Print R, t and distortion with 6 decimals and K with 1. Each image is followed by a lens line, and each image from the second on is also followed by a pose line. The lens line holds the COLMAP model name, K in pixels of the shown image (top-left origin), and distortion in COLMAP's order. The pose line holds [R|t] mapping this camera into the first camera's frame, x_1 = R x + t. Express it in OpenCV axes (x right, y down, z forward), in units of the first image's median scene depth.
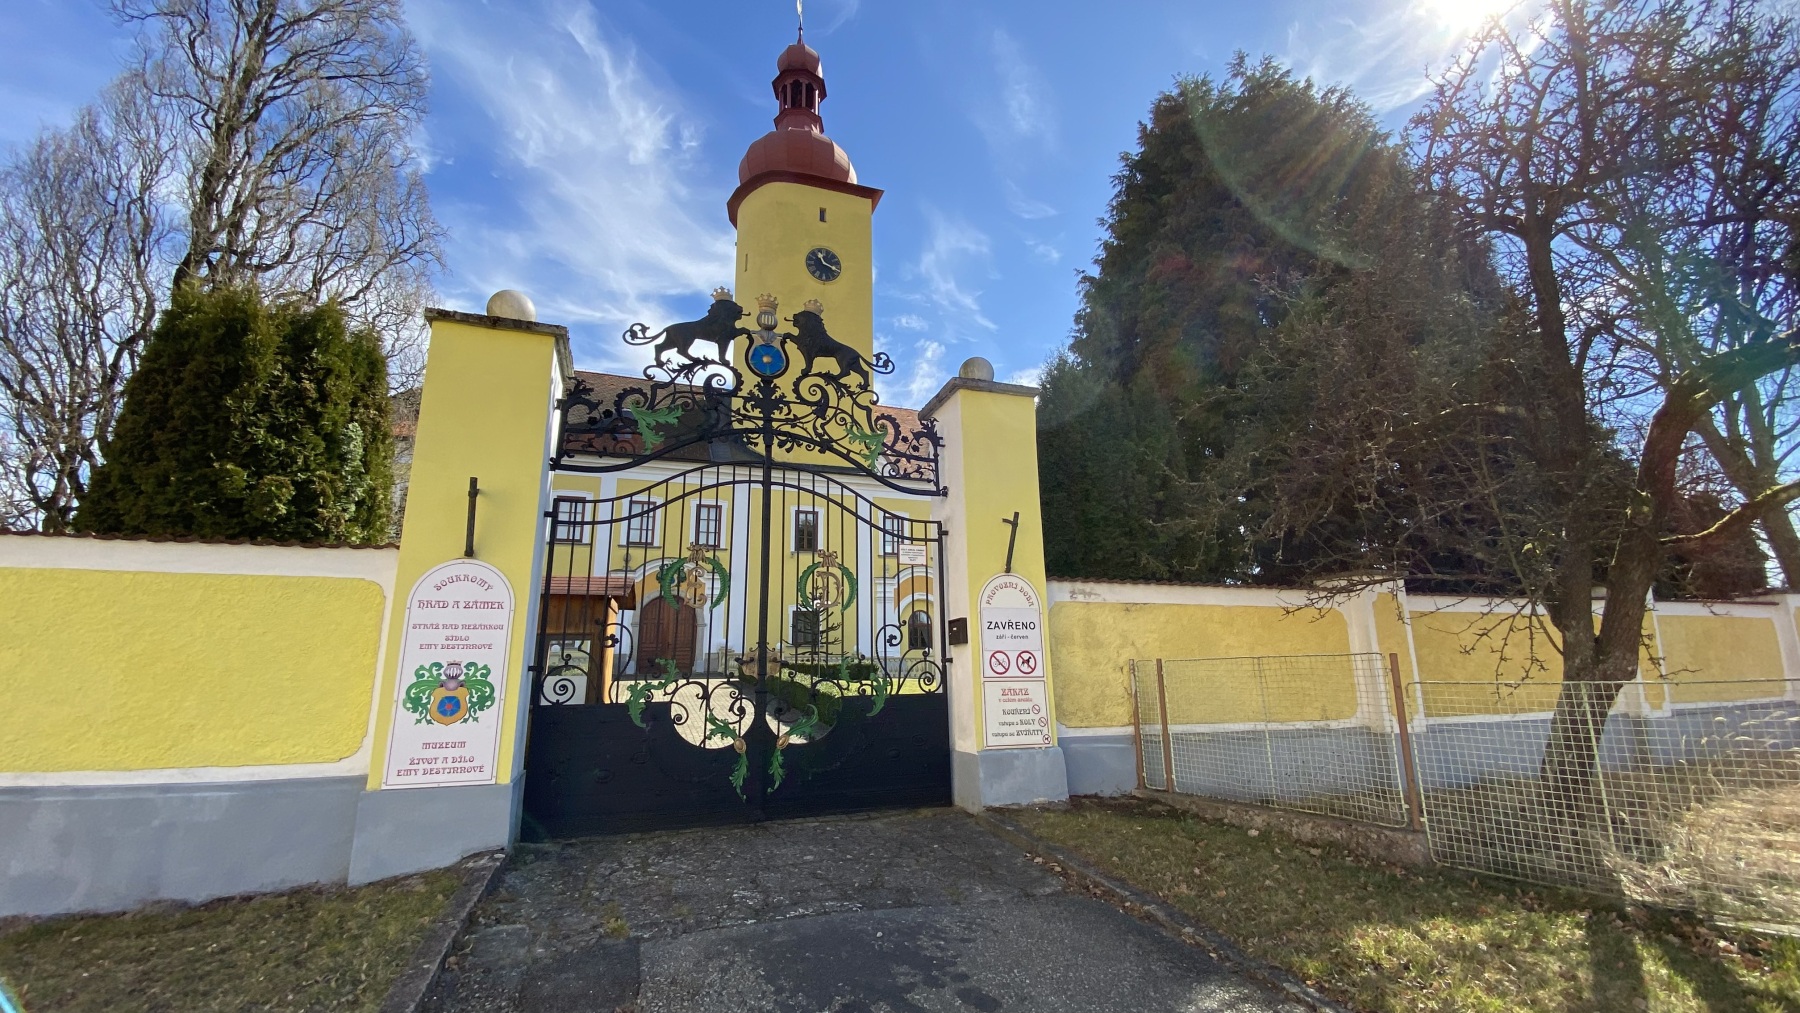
lens RADIAL K [[742.0, 0, 900.0], [0, 742.0, 506.5], [0, 0, 1]] dist [0.042949, -0.035024]
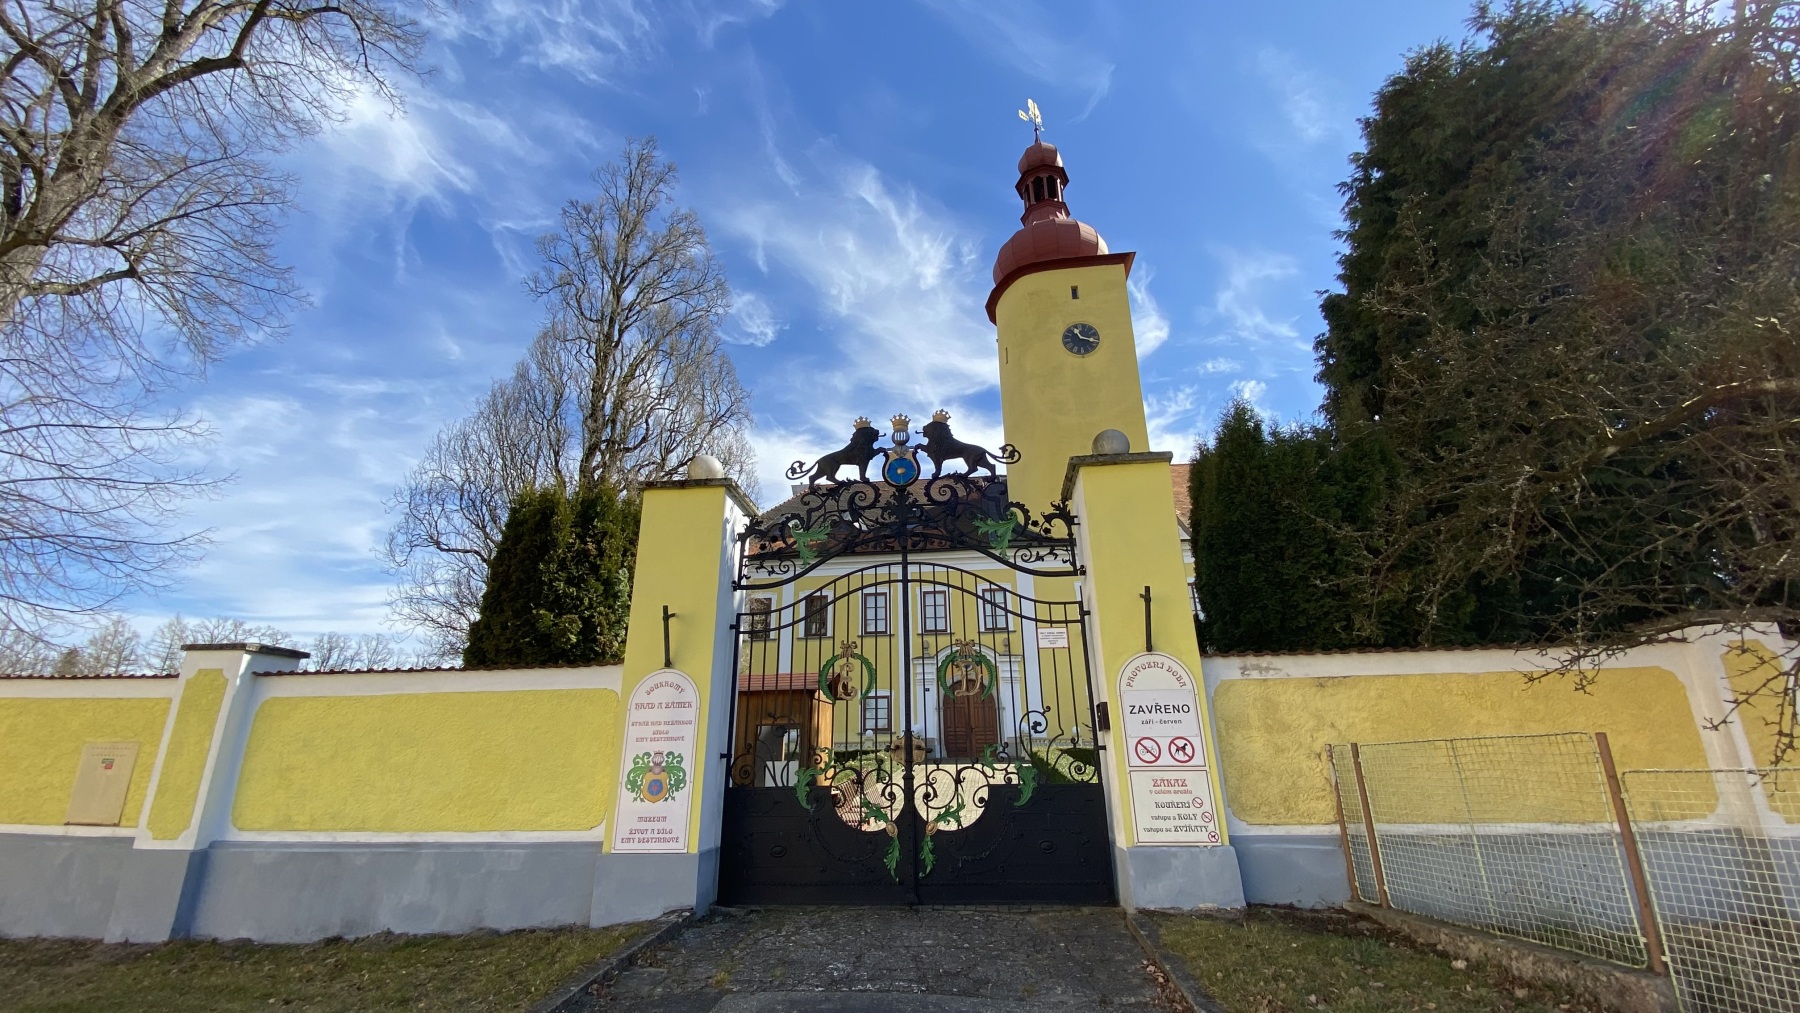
lens RADIAL K [[743.2, 0, 900.0], [0, 743.2, 506.5], [0, 0, 1]] dist [0.034698, -0.035923]
pose [[0.897506, -0.141087, -0.417824, 0.287219], [0.098952, 0.987712, -0.120968, -0.009408], [0.429757, 0.067225, 0.900439, -0.002489]]
